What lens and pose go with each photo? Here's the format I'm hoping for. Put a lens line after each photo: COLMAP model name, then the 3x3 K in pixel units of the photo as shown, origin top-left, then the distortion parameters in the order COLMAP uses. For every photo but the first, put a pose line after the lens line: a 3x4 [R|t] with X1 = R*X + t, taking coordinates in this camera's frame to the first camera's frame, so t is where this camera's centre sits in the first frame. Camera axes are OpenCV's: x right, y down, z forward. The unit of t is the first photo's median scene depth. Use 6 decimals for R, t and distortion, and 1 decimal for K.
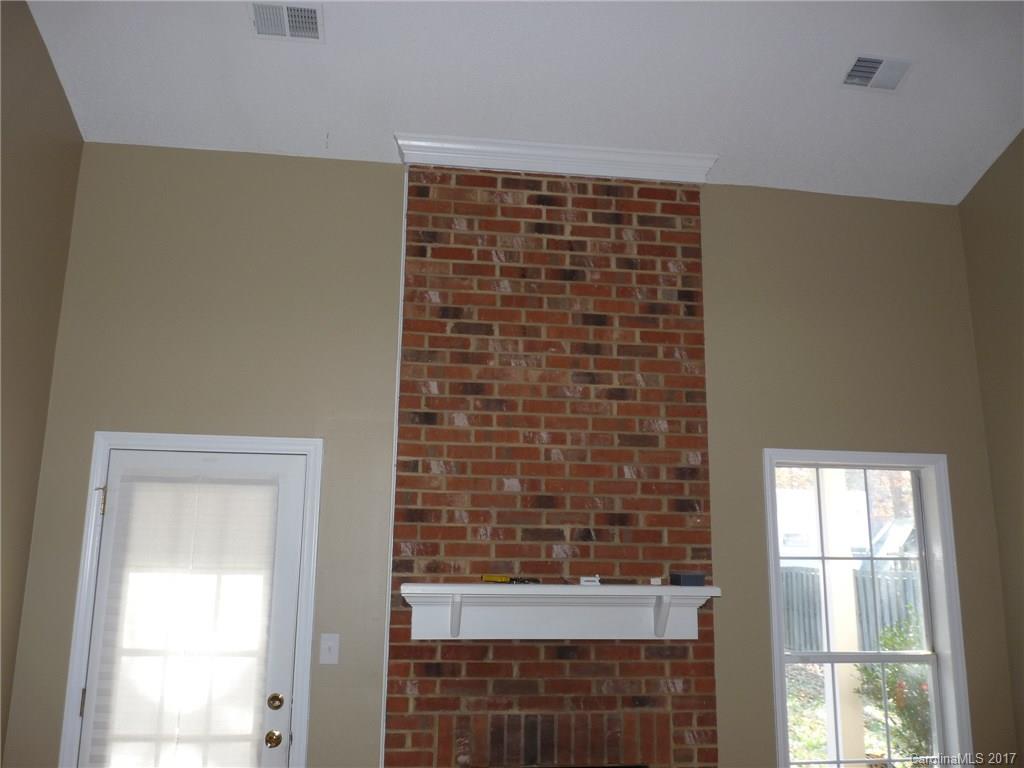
lens RADIAL K [[817.4, 0, 512.9], [0, 817.4, 379.4], [0, 0, 1]] dist [0.019521, -0.091229]
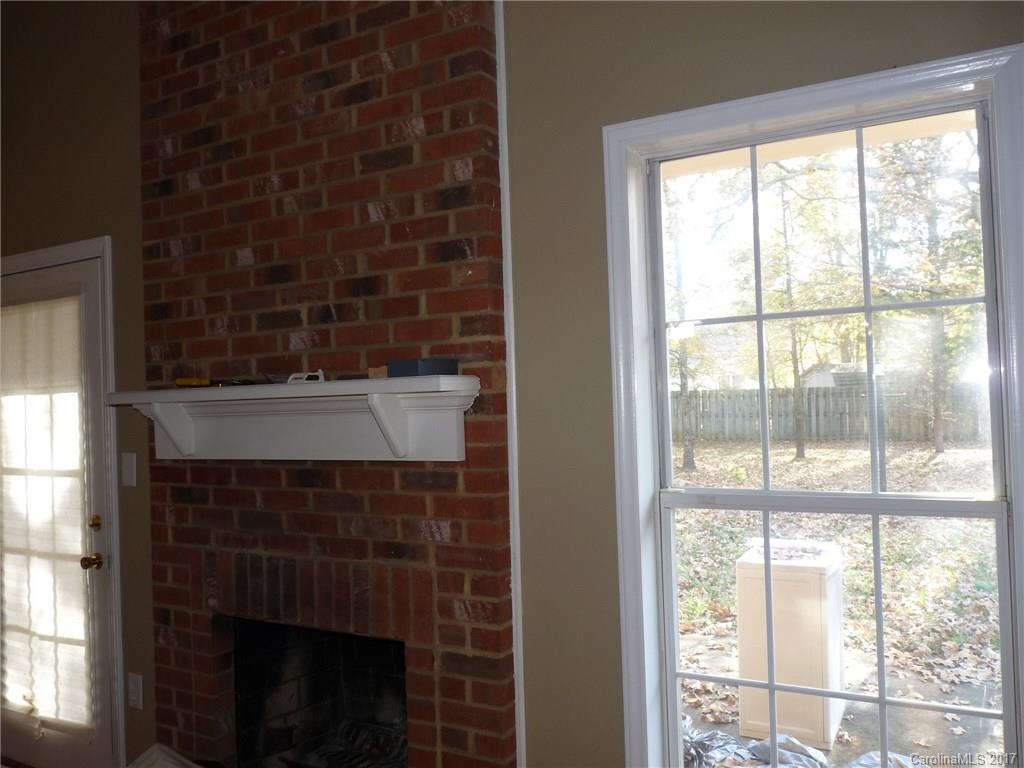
lens RADIAL K [[817.4, 0, 512.9], [0, 817.4, 379.4], [0, 0, 1]] dist [0.019521, -0.091229]
pose [[0.801152, -0.054914, -0.595936, 0.624232], [0.168945, 0.976032, 0.137184, 0.177398], [0.574119, -0.210585, 0.791228, 0.541894]]
